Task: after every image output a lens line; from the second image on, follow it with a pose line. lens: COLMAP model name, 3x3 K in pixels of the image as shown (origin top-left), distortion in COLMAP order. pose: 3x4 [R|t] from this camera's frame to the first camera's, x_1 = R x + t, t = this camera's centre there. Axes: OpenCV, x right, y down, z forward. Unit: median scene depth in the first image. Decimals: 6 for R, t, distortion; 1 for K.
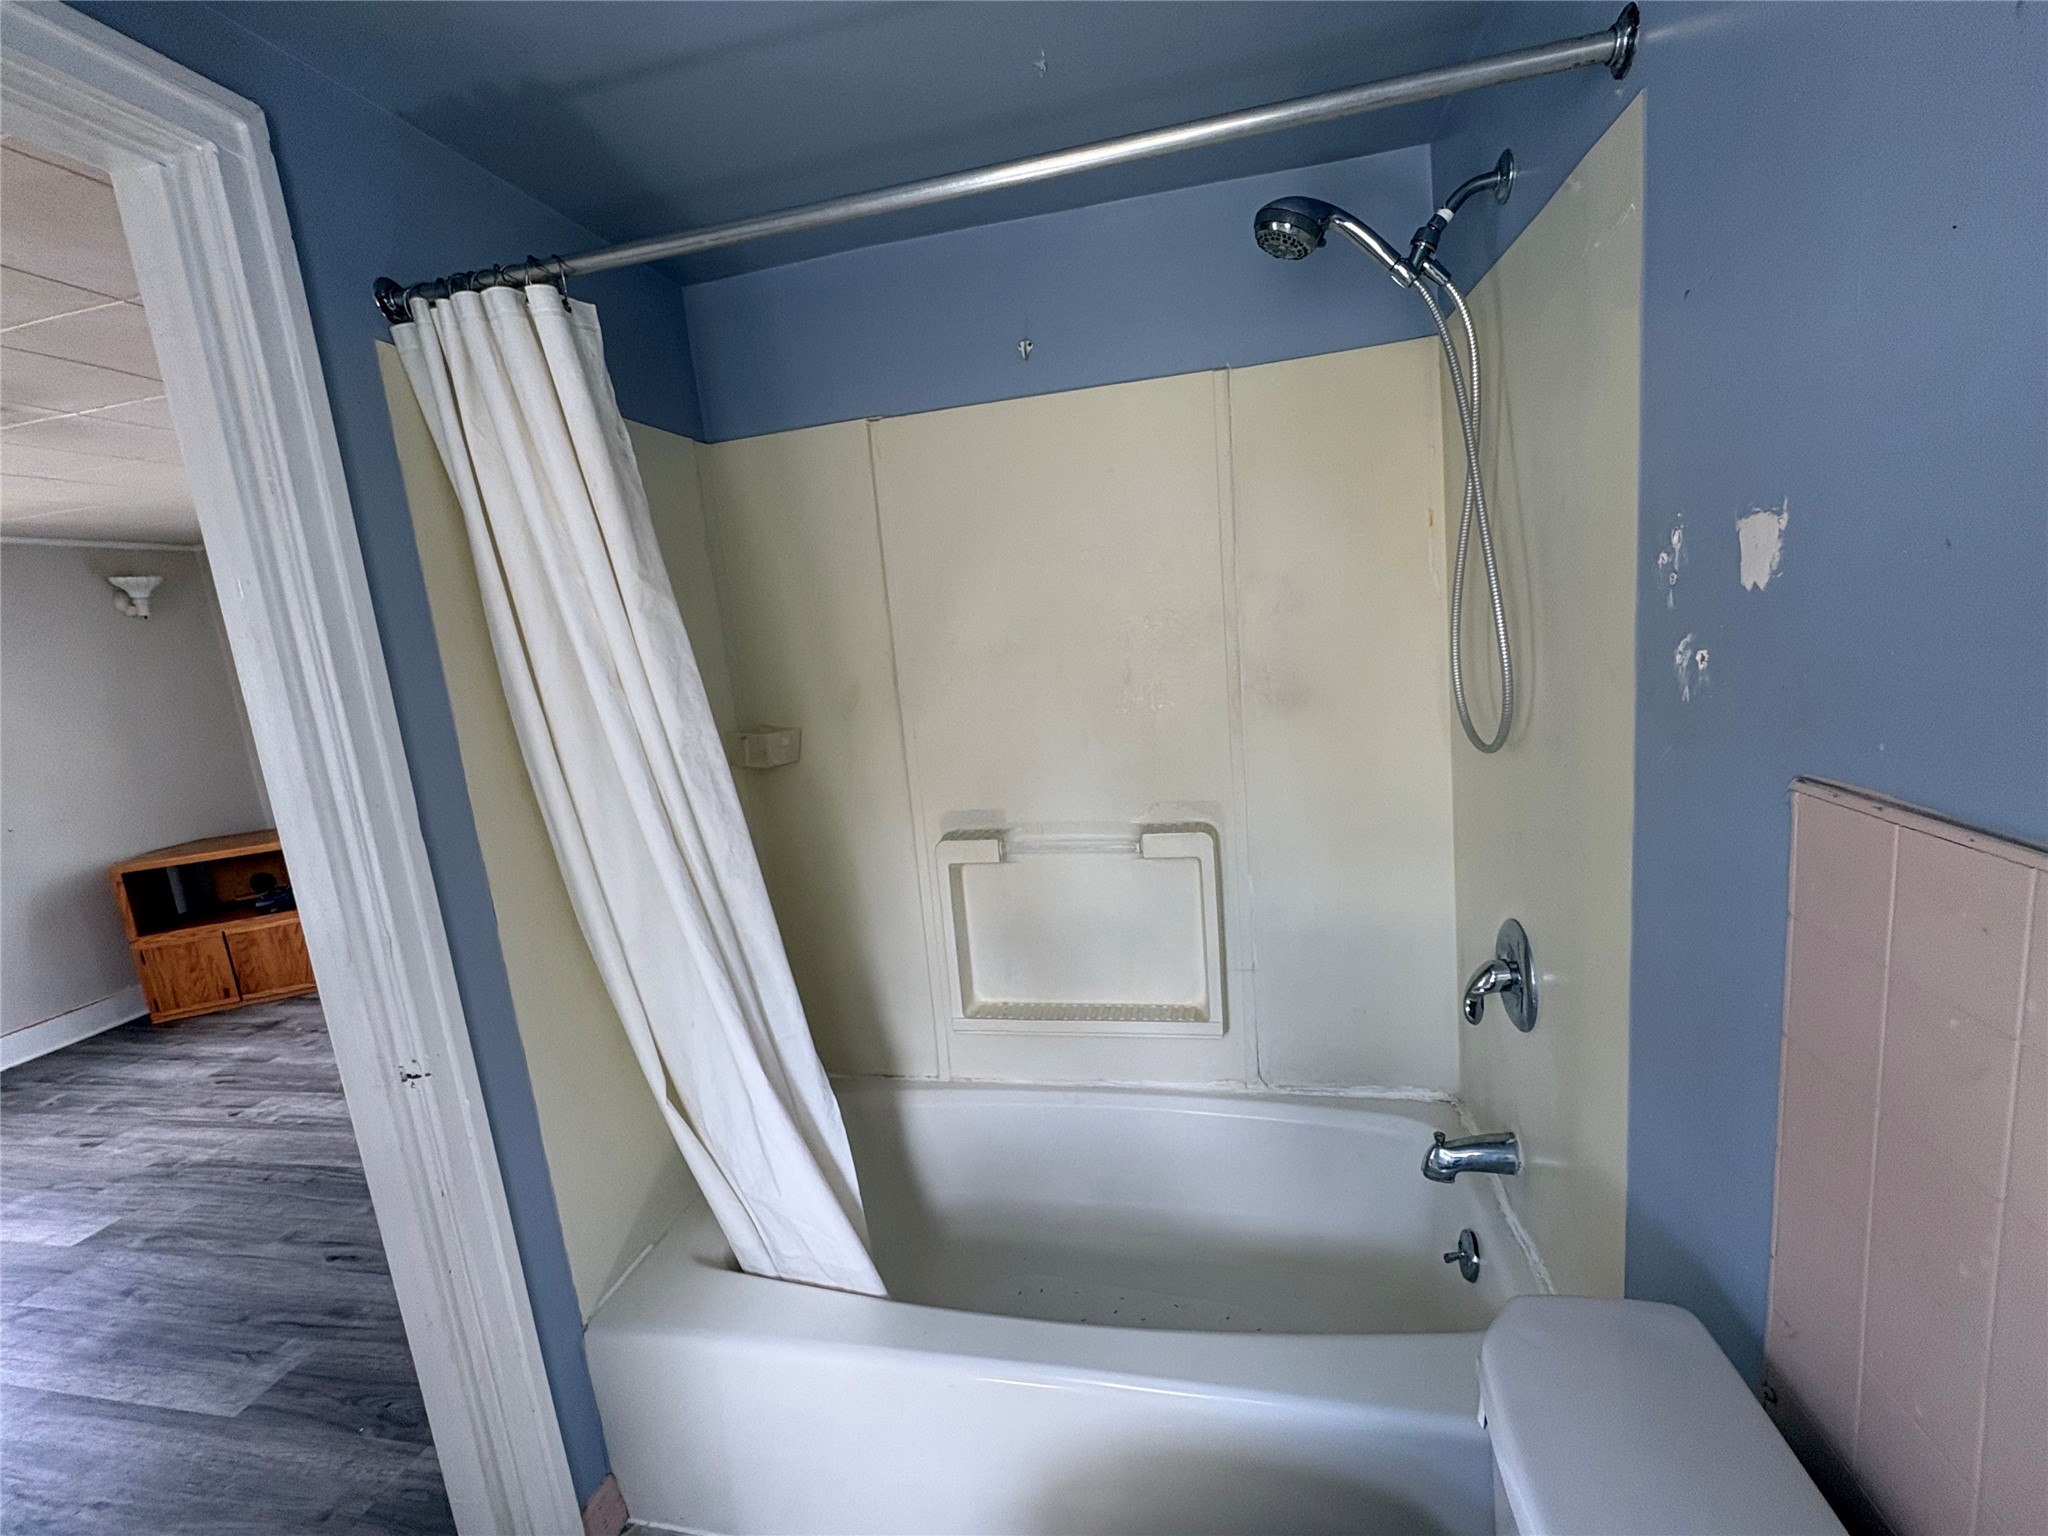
lens RADIAL K [[869.8, 0, 1031.3], [0, 869.8, 770.8], [0, 0, 1]] dist [-0.000169, -0.000064]
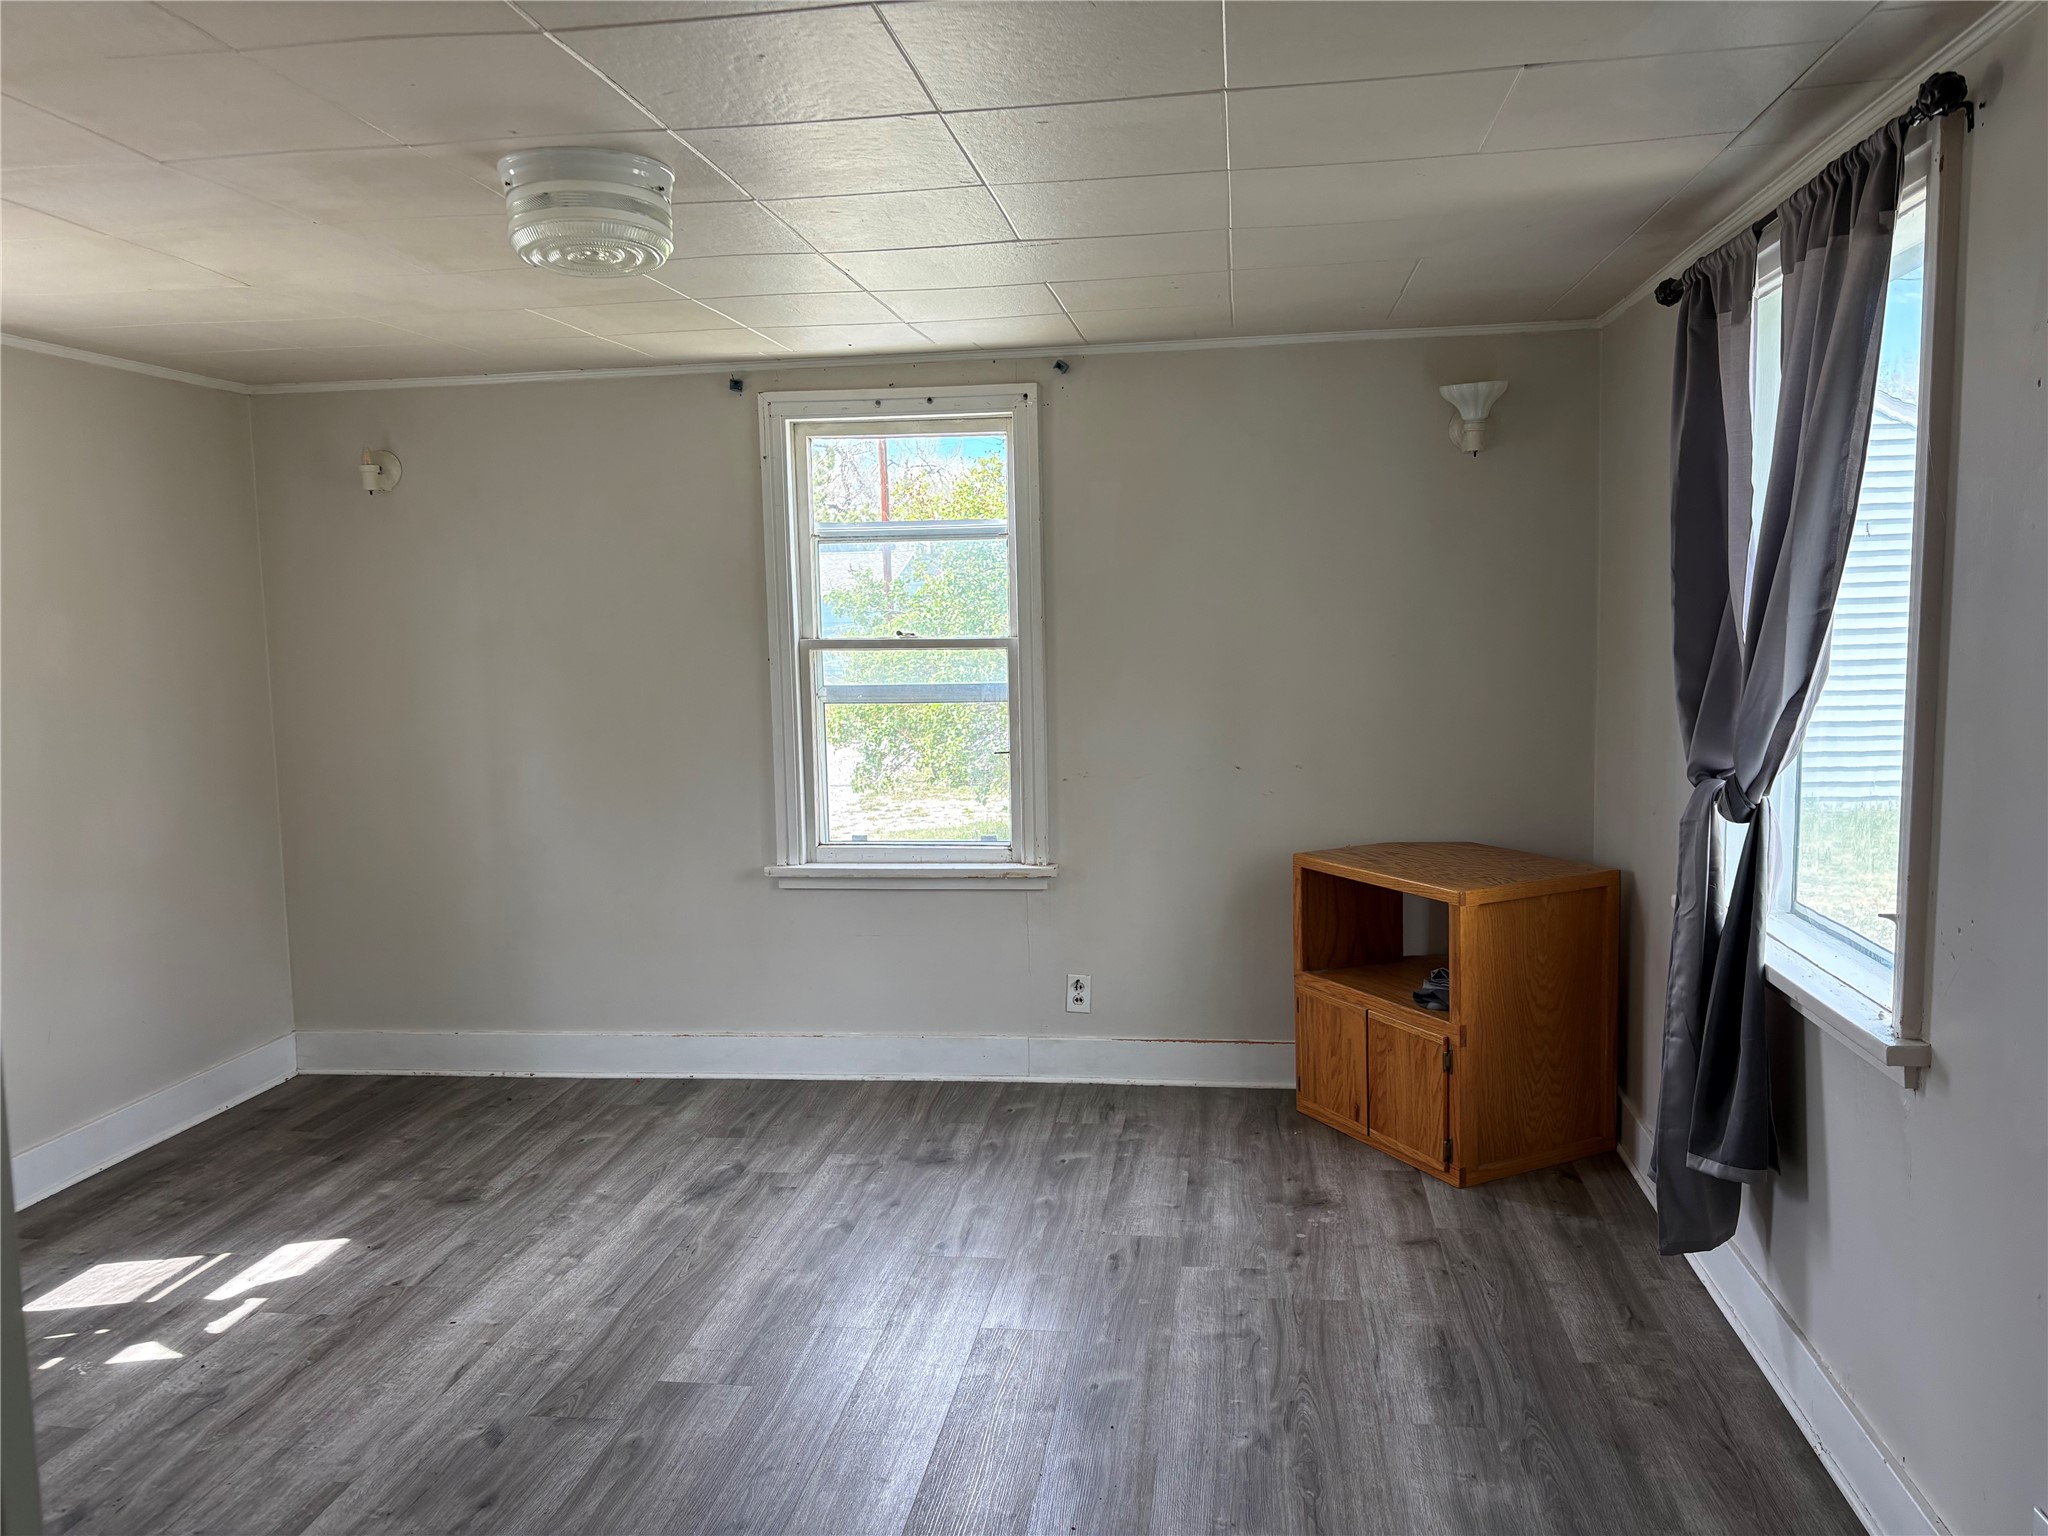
lens RADIAL K [[1517.3, 0, 1034.2], [0, 1517.3, 769.4], [0, 0, 1]] dist [0.011913, 0.001897]
pose [[0.070005, 0.198530, -0.977592, -0.003723], [-0.163024, 0.969097, 0.185131, -0.124261], [0.984135, 0.146411, 0.100207, 0.709022]]
